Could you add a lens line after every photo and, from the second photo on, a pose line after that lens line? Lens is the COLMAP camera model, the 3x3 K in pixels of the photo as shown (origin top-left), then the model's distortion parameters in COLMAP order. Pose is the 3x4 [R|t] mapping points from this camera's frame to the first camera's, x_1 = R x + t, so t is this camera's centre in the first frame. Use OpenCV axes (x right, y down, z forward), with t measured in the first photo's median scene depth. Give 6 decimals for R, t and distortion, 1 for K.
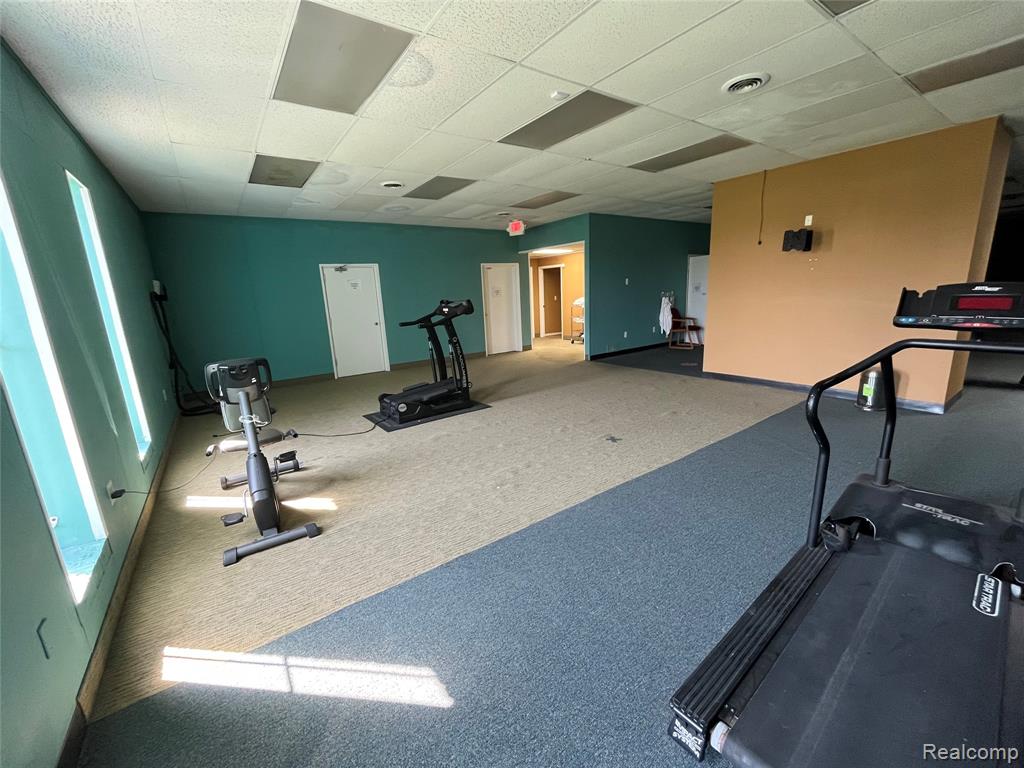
lens RADIAL K [[415.3, 0, 513.0], [0, 415.3, 381.7], [0, 0, 1]] dist [-0.000776, 0.000290]
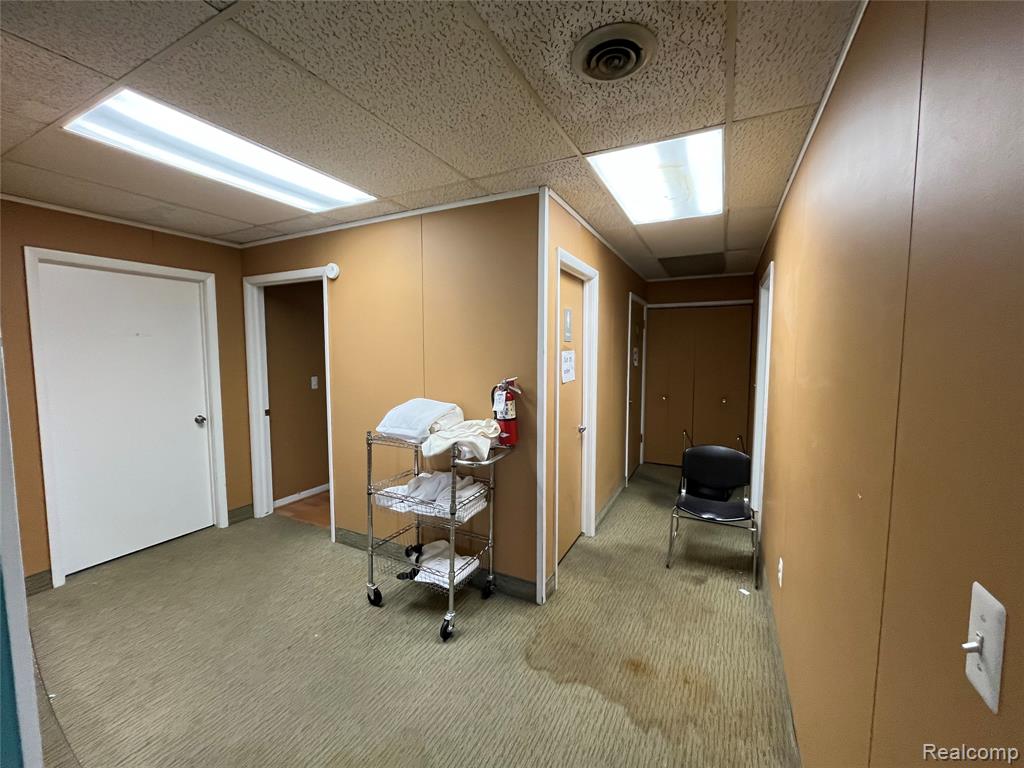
lens RADIAL K [[415.3, 0, 513.0], [0, 415.3, 381.7], [0, 0, 1]] dist [-0.000776, 0.000290]
pose [[0.885773, 0.008293, 0.464045, 0.096620], [0.063728, 0.988197, -0.139304, -0.159316], [-0.459723, 0.152965, 0.874790, 0.700117]]
